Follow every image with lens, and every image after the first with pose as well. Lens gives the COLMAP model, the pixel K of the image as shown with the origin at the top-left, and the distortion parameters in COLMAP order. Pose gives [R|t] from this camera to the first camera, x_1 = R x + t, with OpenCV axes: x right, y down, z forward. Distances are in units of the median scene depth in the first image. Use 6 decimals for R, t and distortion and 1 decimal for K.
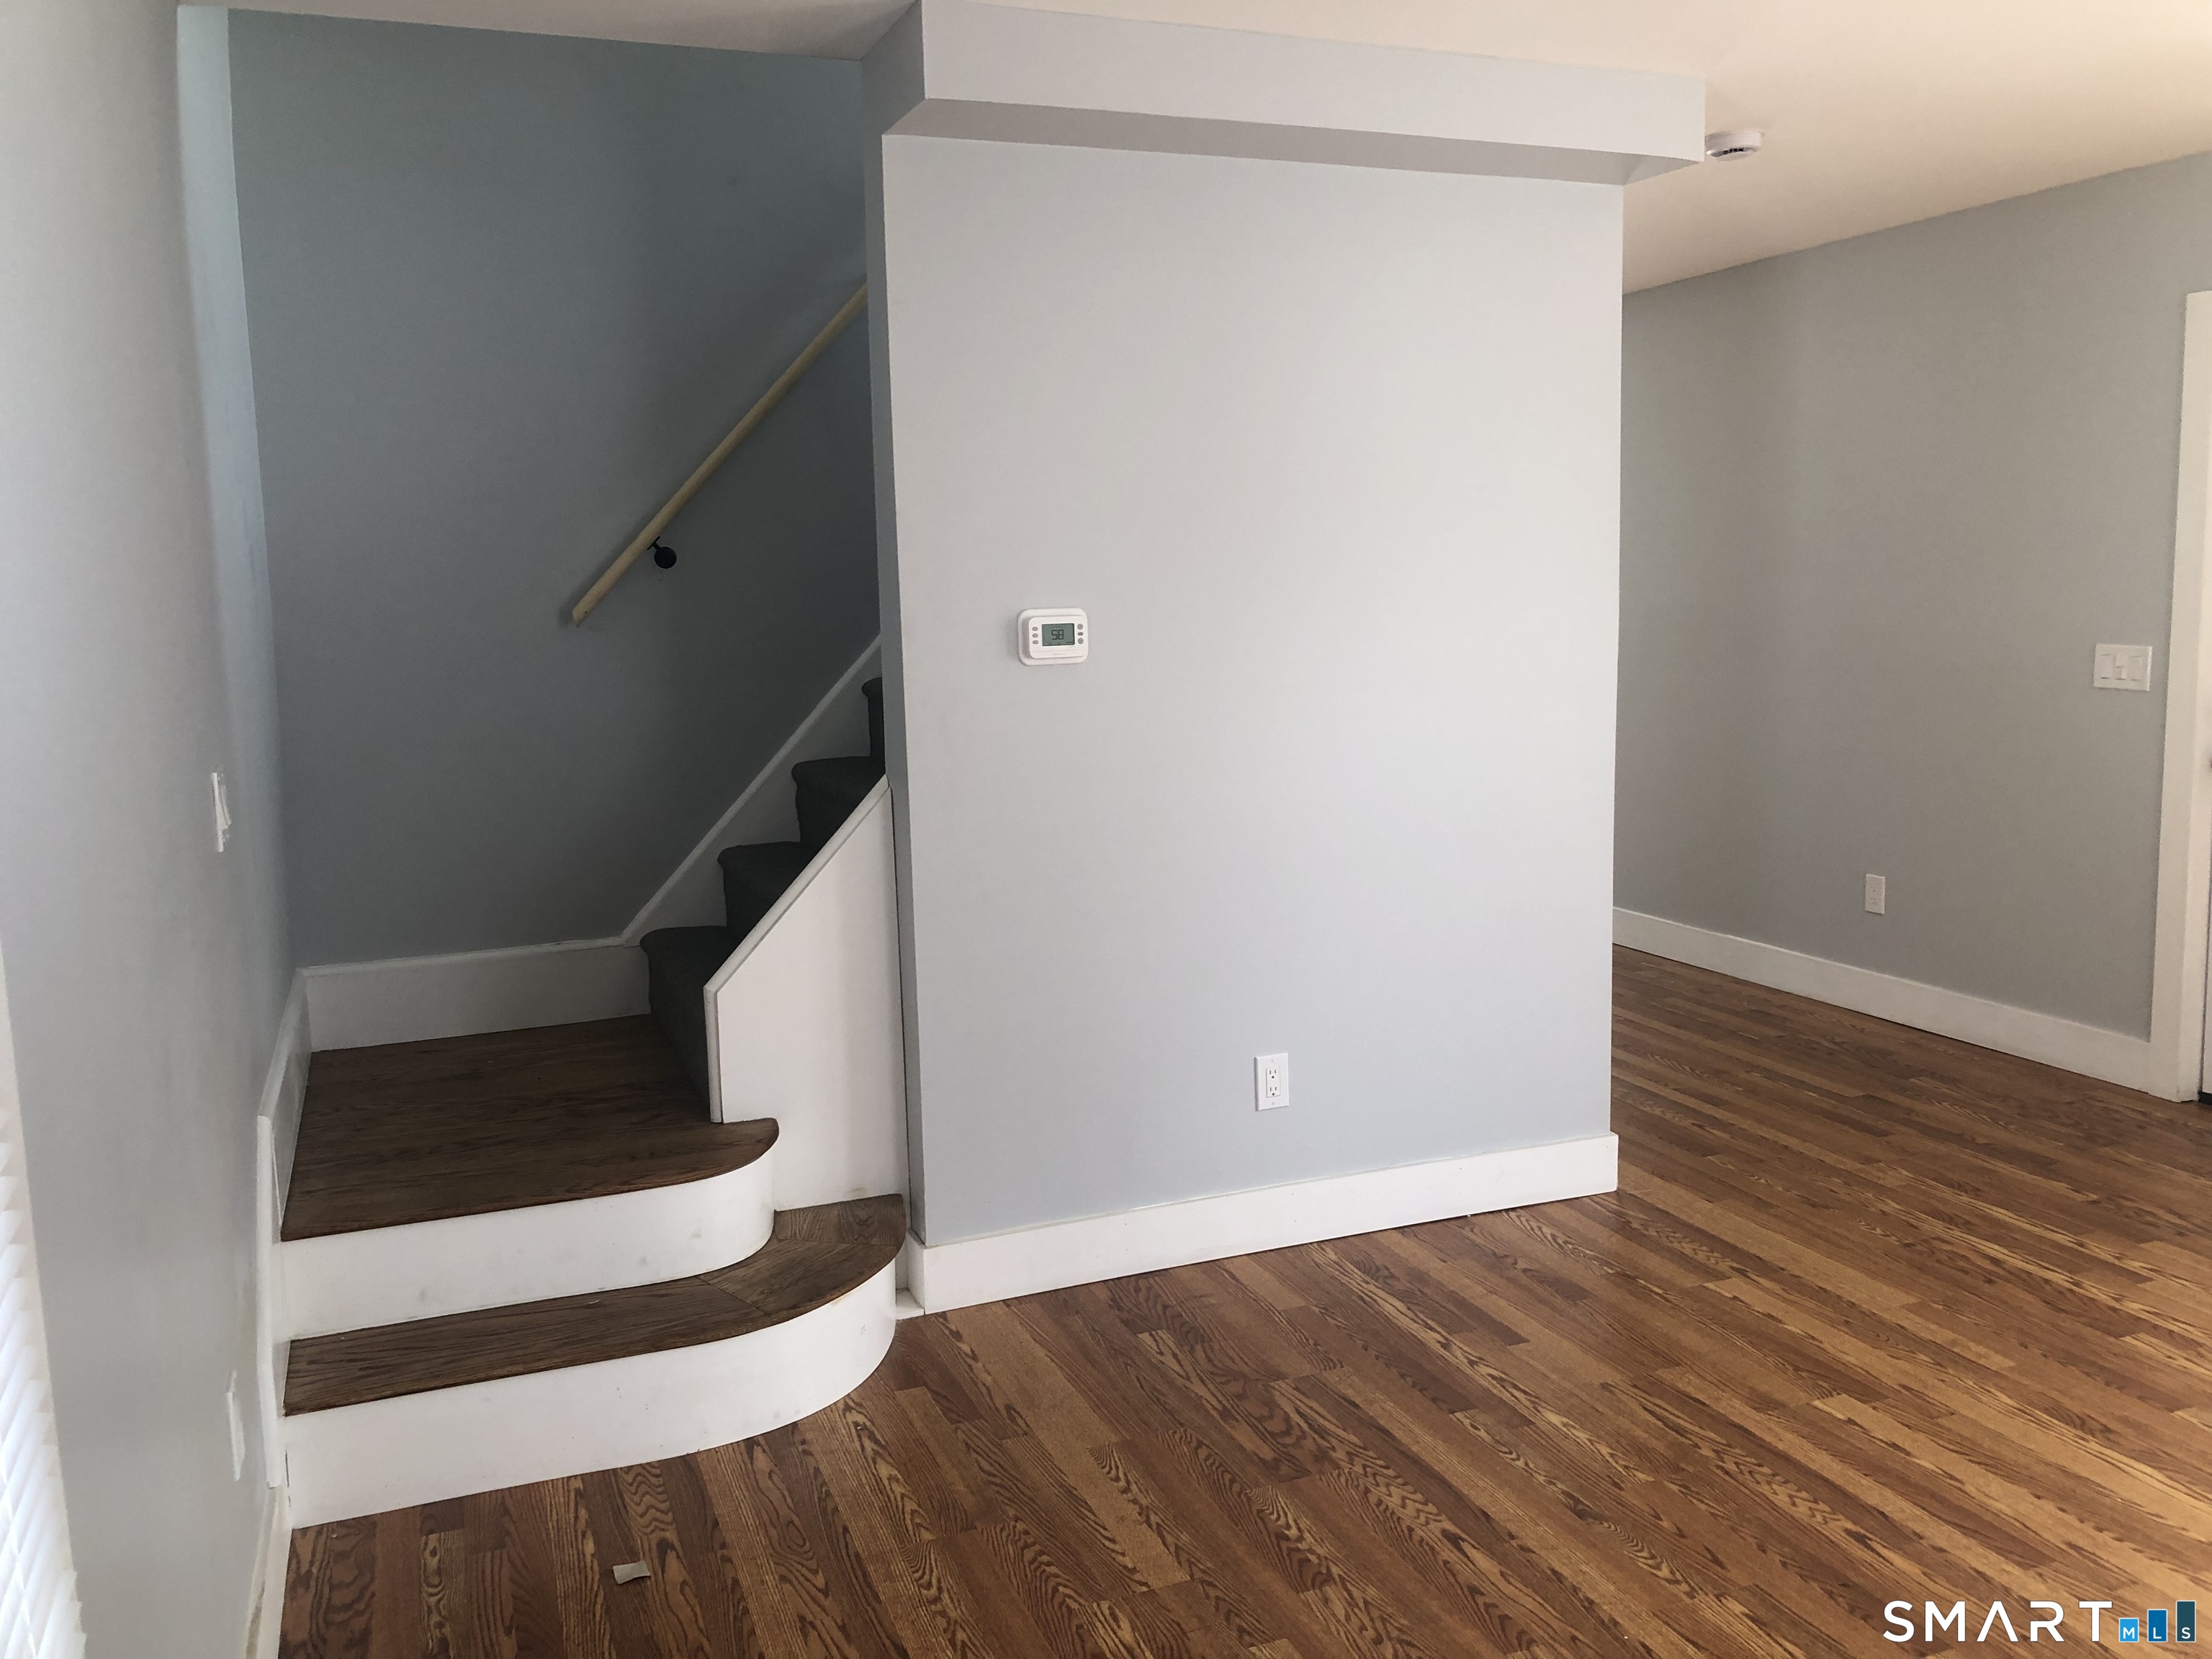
lens RADIAL K [[1840.5, 0, 1173.5], [0, 1840.5, 784.7], [0, 0, 1]] dist [0.075083, -0.043053]
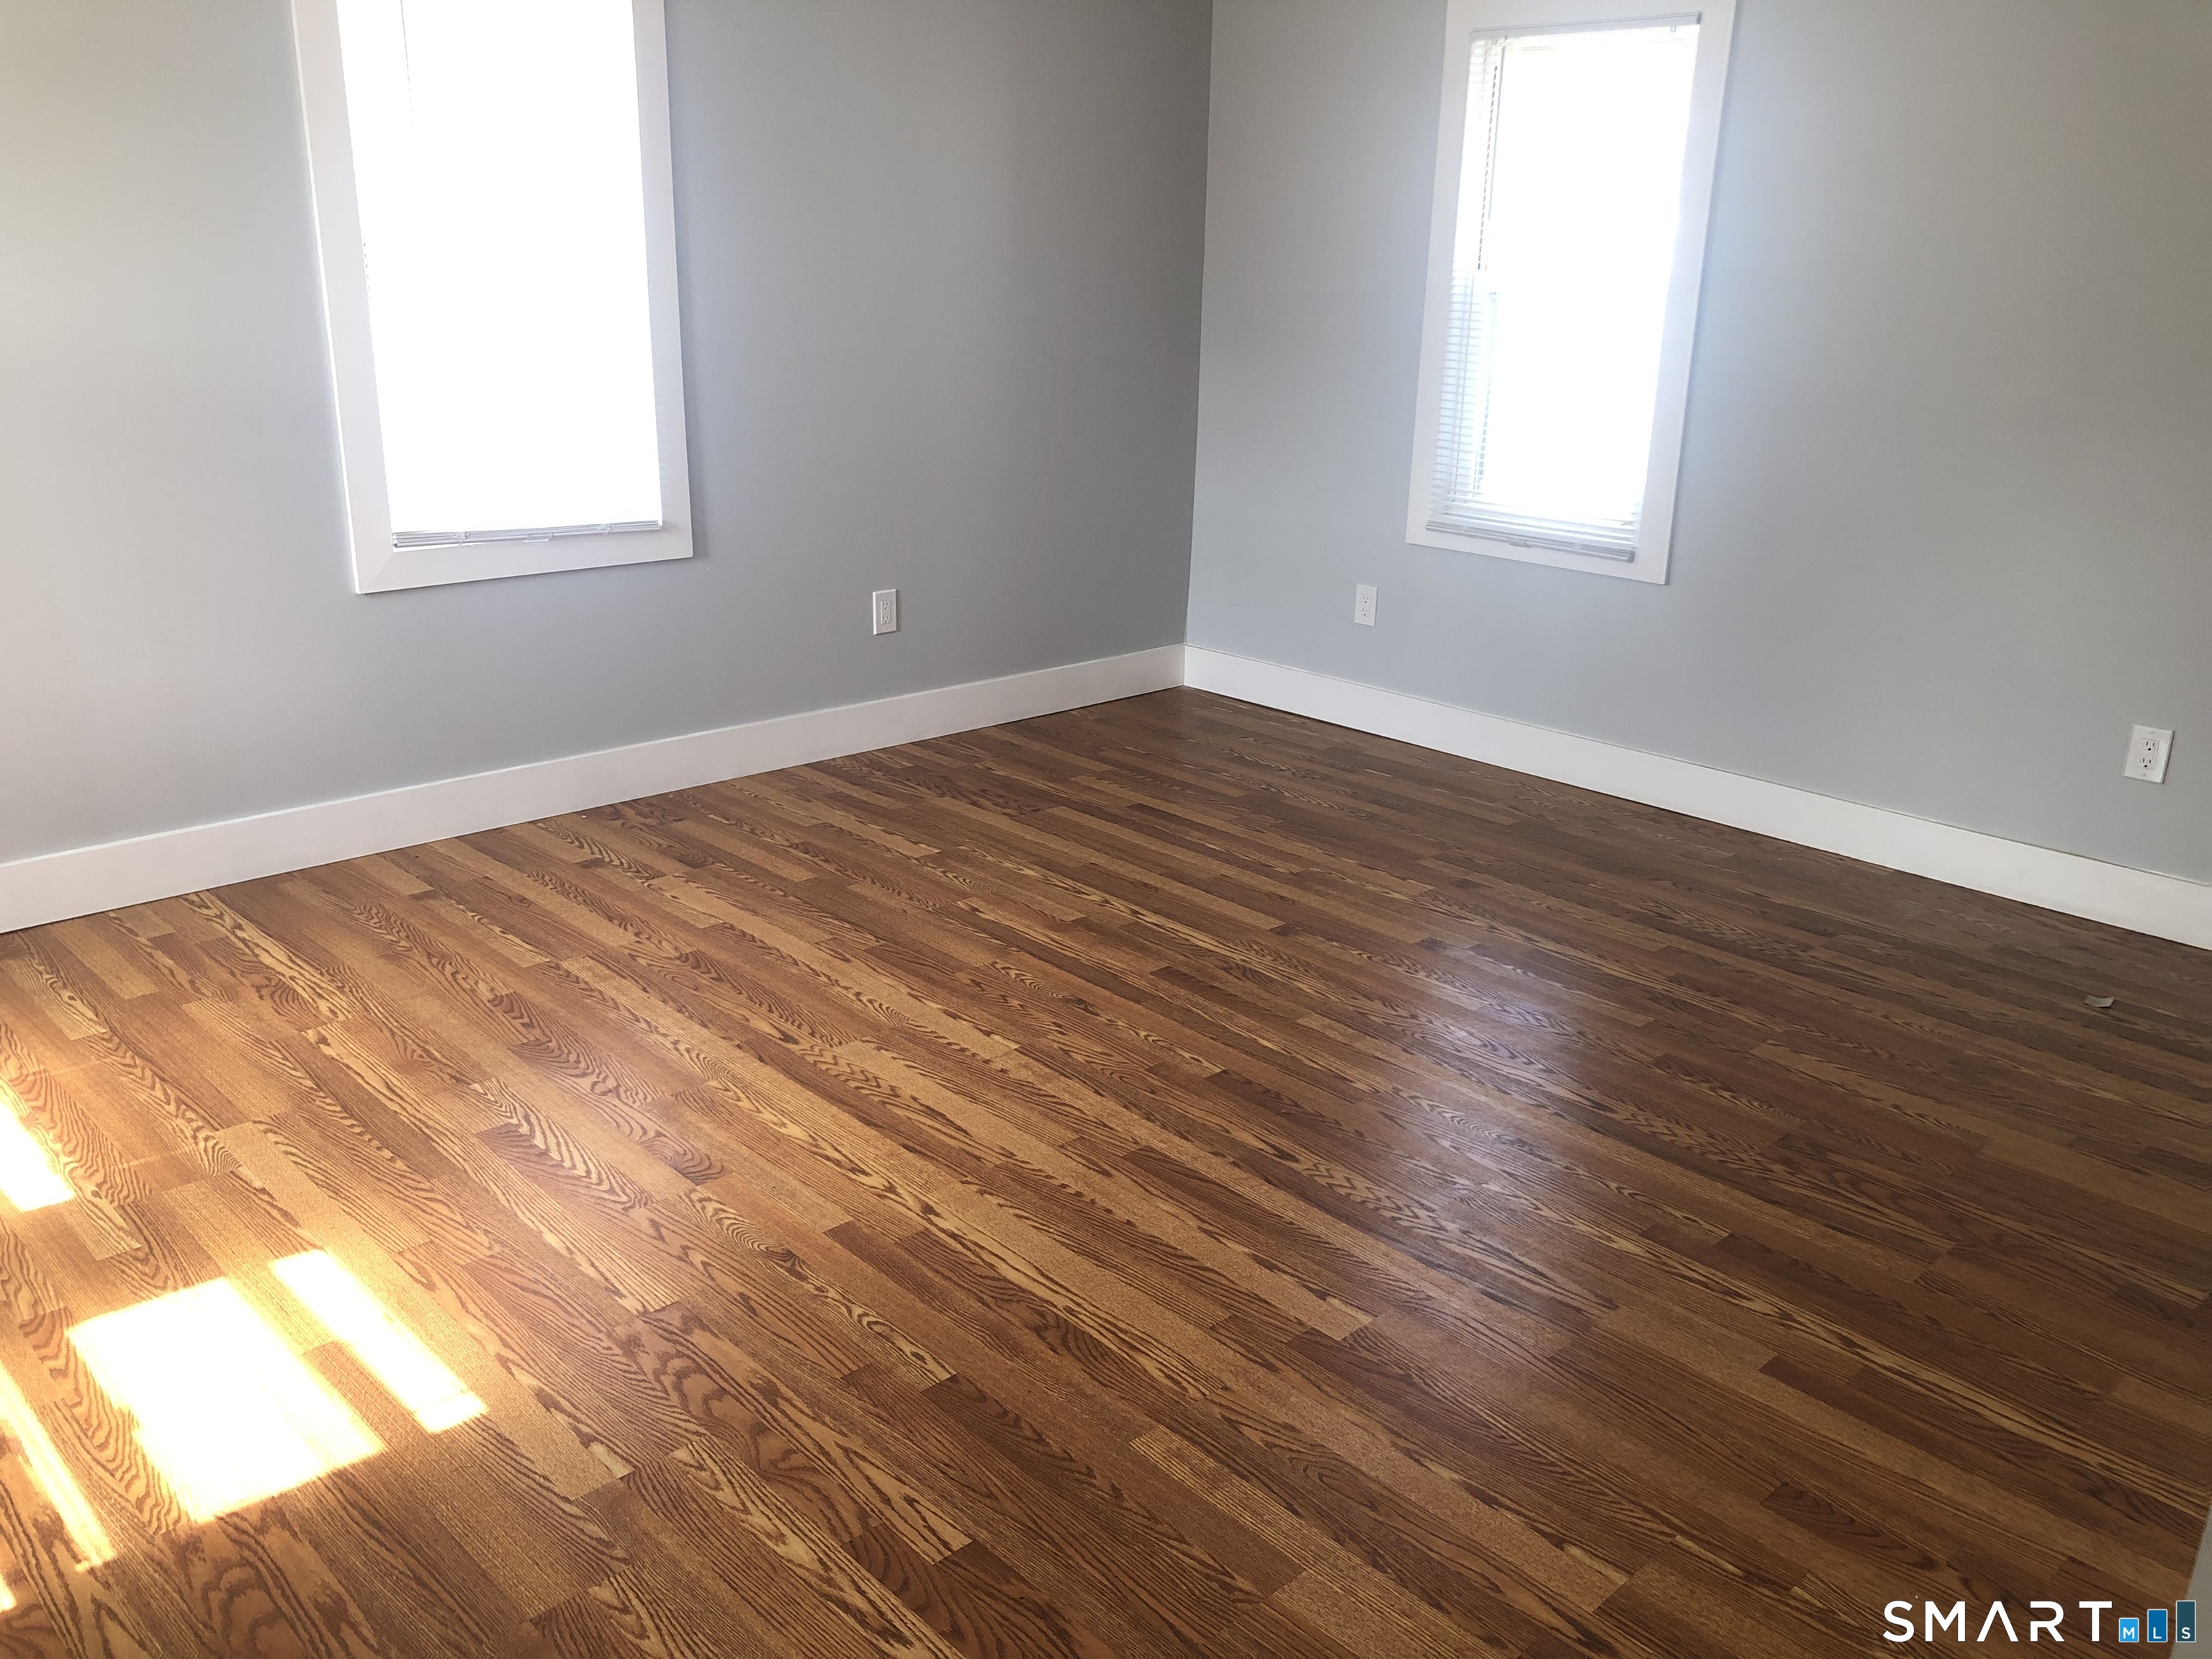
lens RADIAL K [[1840.5, 0, 1095.6], [0, 1840.5, 812.6], [0, 0, 1]] dist [0.075083, -0.043053]
pose [[-0.936921, 0.098782, -0.335294, 1.123775], [-0.050345, 0.911099, 0.409101, -0.297345], [0.345898, 0.400176, -0.848654, 2.492817]]
